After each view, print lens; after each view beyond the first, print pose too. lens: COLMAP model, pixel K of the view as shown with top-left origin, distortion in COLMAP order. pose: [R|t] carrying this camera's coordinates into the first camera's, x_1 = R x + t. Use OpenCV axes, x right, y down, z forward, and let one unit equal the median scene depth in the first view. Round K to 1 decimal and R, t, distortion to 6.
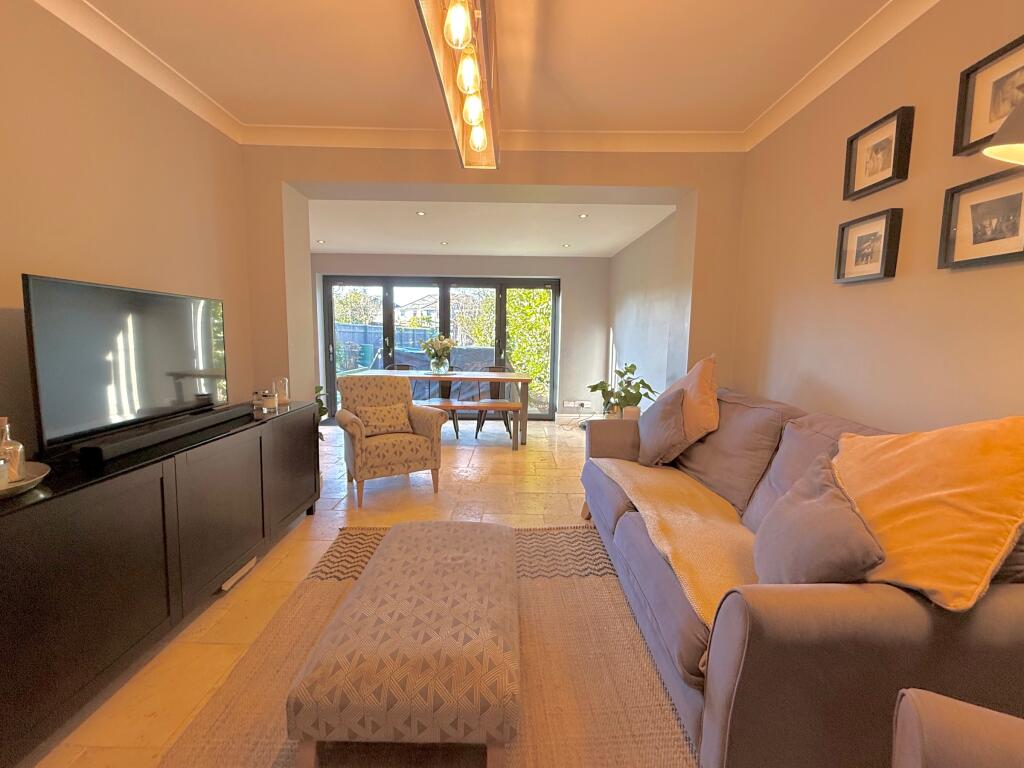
lens RADIAL K [[415.4, 0, 513.3], [0, 415.4, 377.1], [0, 0, 1]] dist [0.000908, 0.000032]
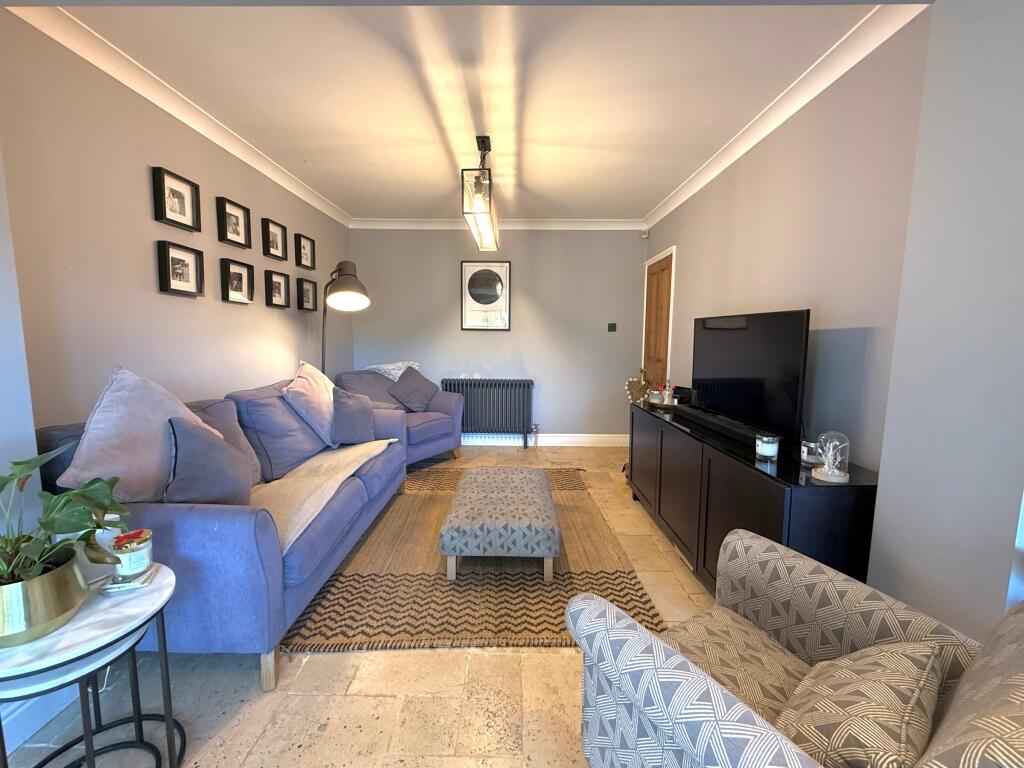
lens RADIAL K [[415.4, 0, 514.4], [0, 415.4, 379.3], [0, 0, 1]] dist [0.000908, 0.000032]
pose [[-0.999658, -0.025970, 0.003104, -0.213289], [-0.024750, 0.977633, 0.208859, -0.272757], [-0.008459, 0.208711, -0.977941, 2.355689]]
